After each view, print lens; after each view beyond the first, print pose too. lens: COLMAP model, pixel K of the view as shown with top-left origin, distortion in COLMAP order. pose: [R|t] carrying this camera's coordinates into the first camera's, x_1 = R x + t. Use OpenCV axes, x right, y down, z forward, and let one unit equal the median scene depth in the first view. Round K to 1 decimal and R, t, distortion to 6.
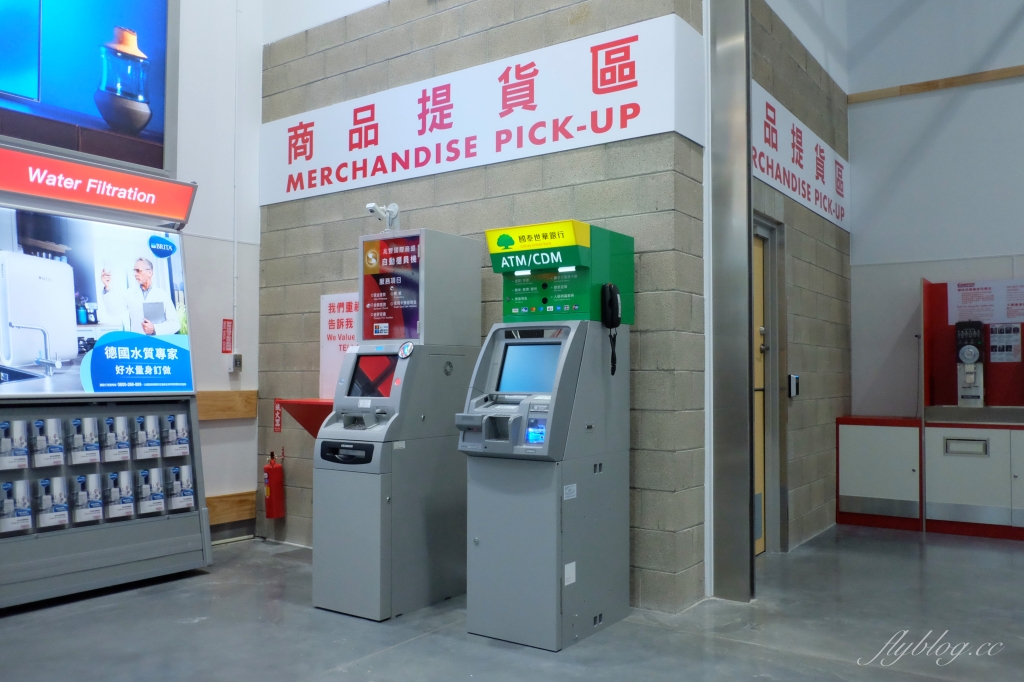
lens RADIAL K [[871.5, 0, 490.3], [0, 871.5, 345.5], [0, 0, 1]] dist [-0.028505, 0.014602]
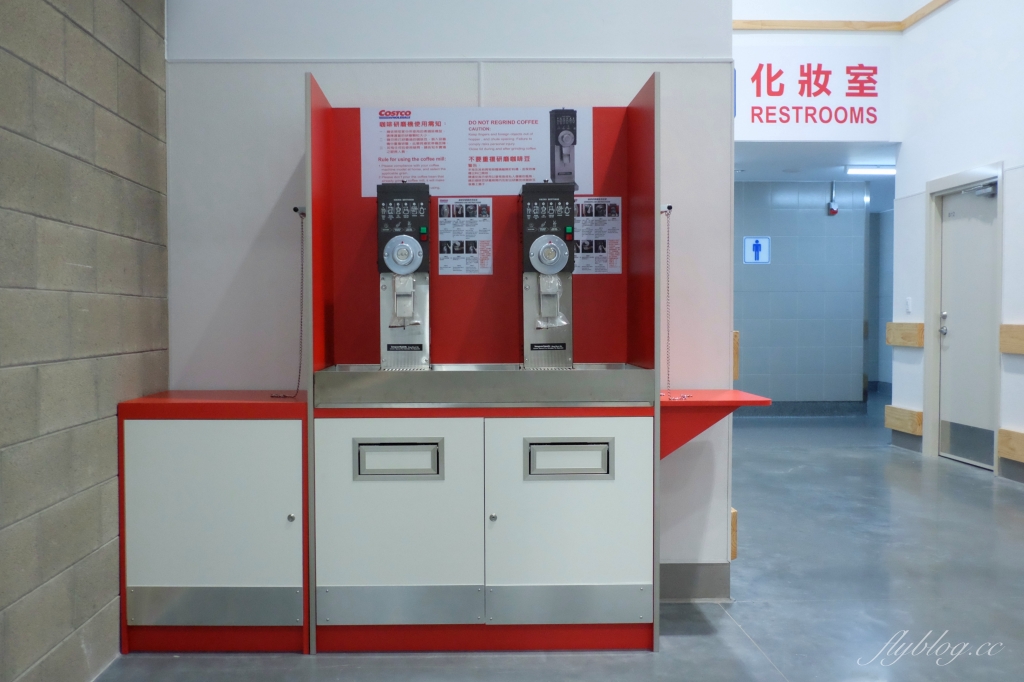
lens RADIAL K [[871.5, 0, 490.3], [0, 871.5, 345.5], [0, 0, 1]] dist [-0.028505, 0.014602]
pose [[0.791496, -0.026324, 0.610607, 0.302397], [-0.016771, 0.997760, 0.064753, 0.027164], [-0.610944, -0.061492, 0.789282, 0.596034]]
